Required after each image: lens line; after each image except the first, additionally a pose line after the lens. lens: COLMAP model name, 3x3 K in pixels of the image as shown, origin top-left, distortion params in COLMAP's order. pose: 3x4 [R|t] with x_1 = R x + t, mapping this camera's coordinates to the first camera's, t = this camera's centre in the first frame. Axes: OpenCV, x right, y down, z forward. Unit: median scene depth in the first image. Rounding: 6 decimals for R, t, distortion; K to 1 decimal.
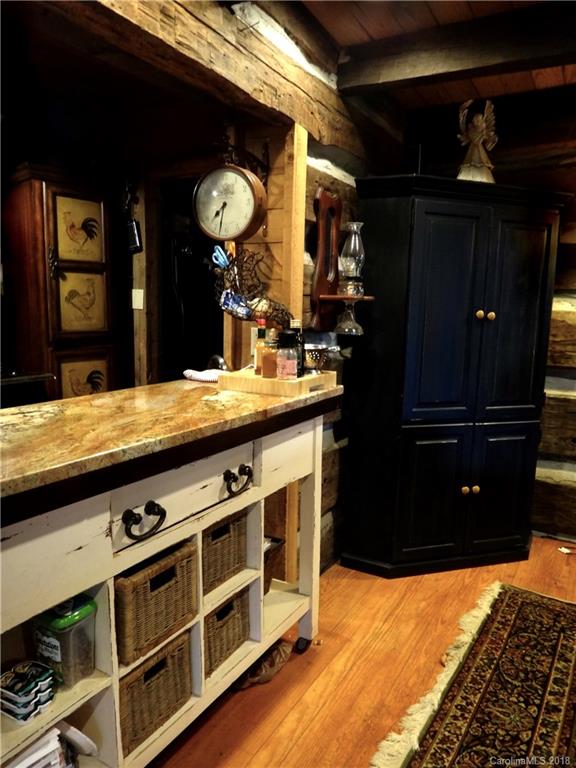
lens RADIAL K [[553.4, 0, 290.5], [0, 553.4, 382.4], [0, 0, 1]] dist [-0.033532, -0.005830]
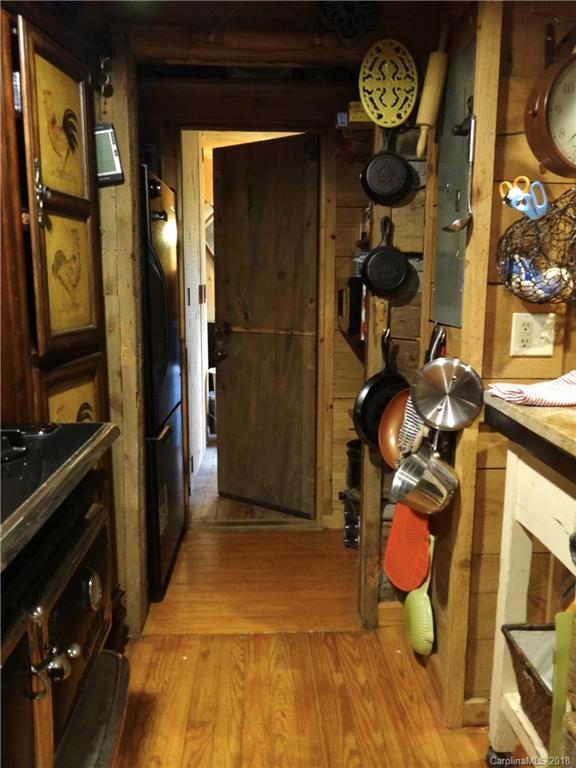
lens RADIAL K [[634.9, 0, 289.7], [0, 634.9, 377.8], [0, 0, 1]] dist [-0.007483, 0.002858]
pose [[0.821832, -0.103077, 0.560328, -0.566052], [0.088911, 0.994651, 0.052569, -0.064413], [-0.562749, 0.006616, 0.826601, 0.404775]]
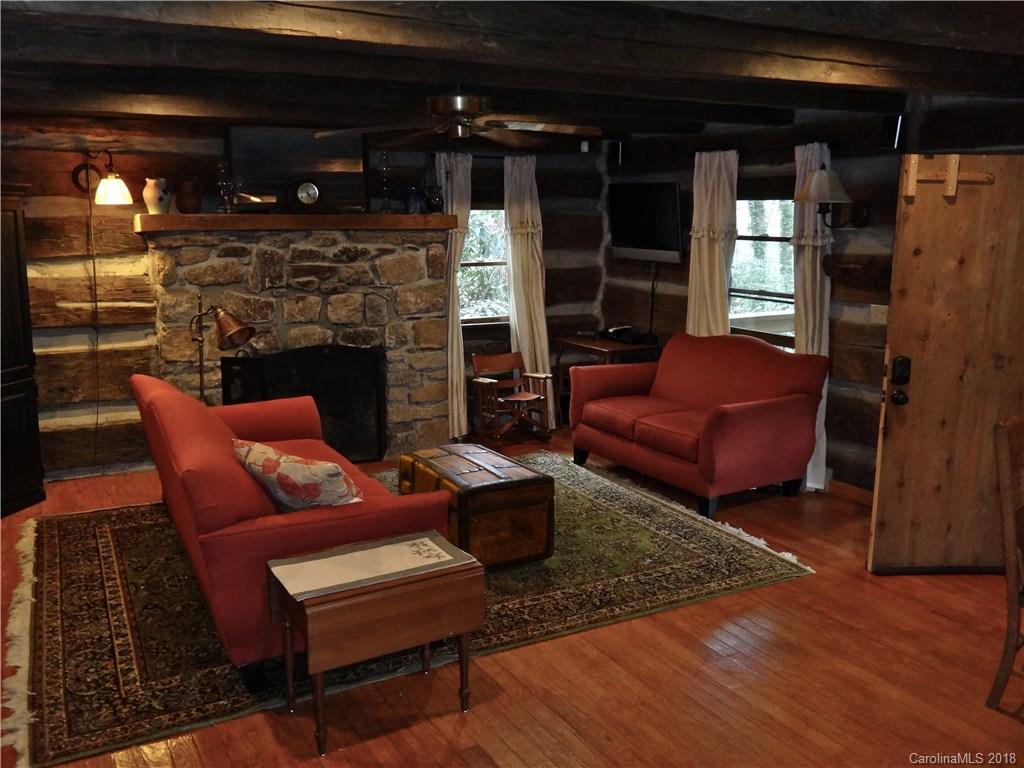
lens RADIAL K [[879.6, 0, 509.1], [0, 879.6, 379.9], [0, 0, 1]] dist [0.006082, -0.007603]
pose [[0.502545, -0.181535, 0.845278, -0.594267], [0.118436, 0.982945, 0.140686, -0.065717], [-0.856401, 0.029410, 0.515474, -0.788253]]
